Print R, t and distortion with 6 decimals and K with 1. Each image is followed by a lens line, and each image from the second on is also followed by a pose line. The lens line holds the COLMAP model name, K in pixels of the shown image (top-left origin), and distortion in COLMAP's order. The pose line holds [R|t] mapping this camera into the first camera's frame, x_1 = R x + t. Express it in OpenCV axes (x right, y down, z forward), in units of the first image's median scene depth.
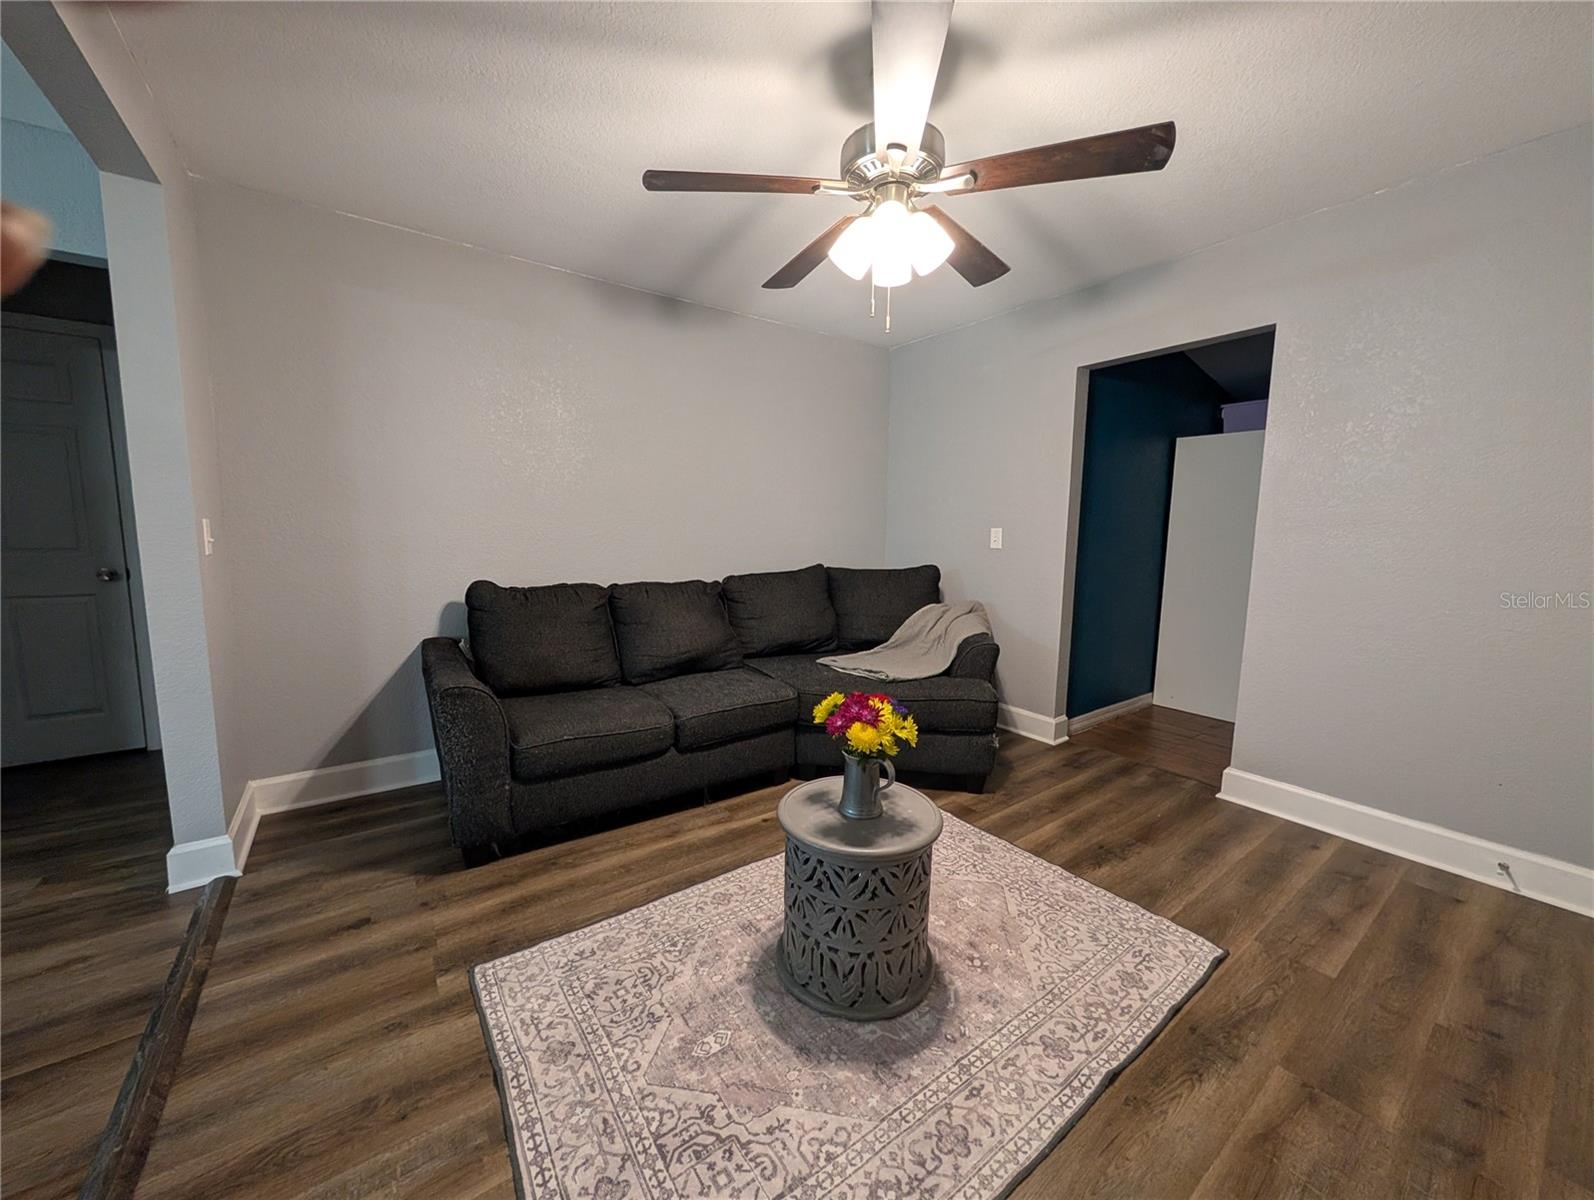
lens RADIAL K [[601.8, 0, 792.5], [0, 601.8, 598.4], [0, 0, 1]] dist [-0.000469, 0.000198]
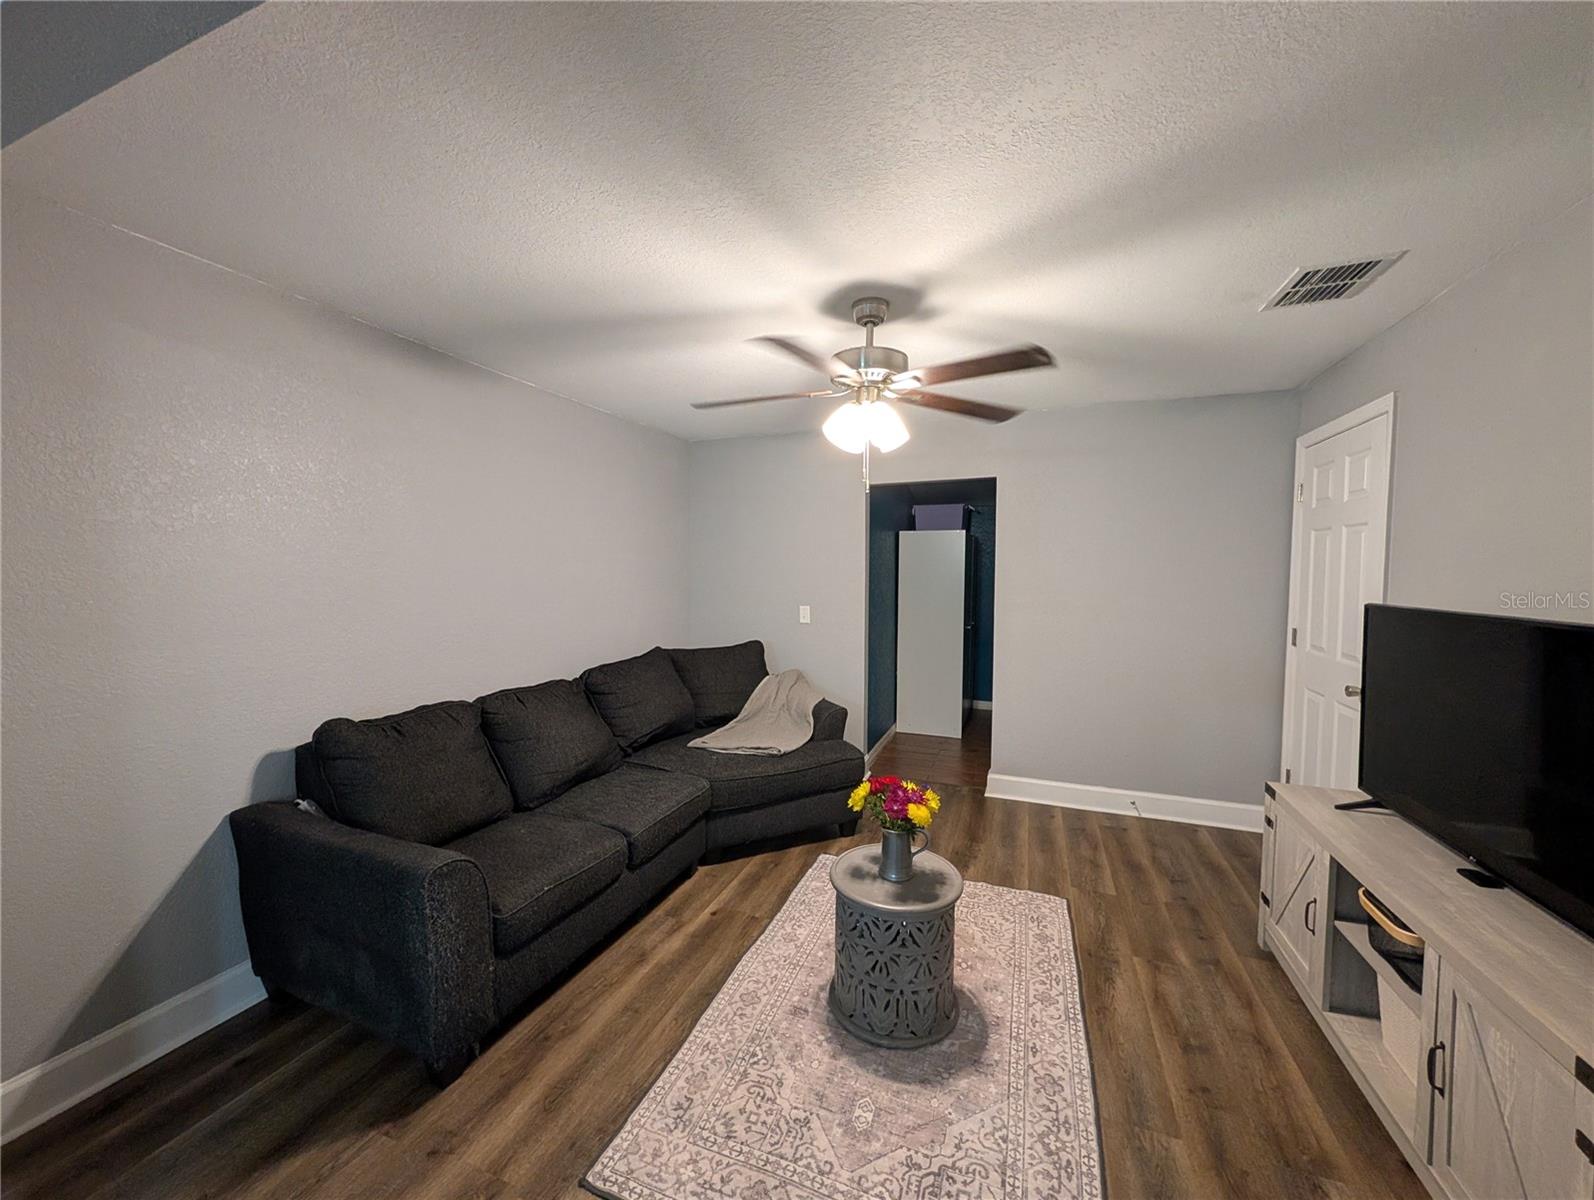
lens RADIAL K [[601.8, 0, 792.5], [0, 601.8, 598.4], [0, 0, 1]] dist [-0.000469, 0.000198]
pose [[0.838961, -0.036974, 0.542934, -0.735197], [0.072997, 0.996319, -0.044947, -0.179397], [-0.539274, 0.077341, 0.838571, 0.025257]]
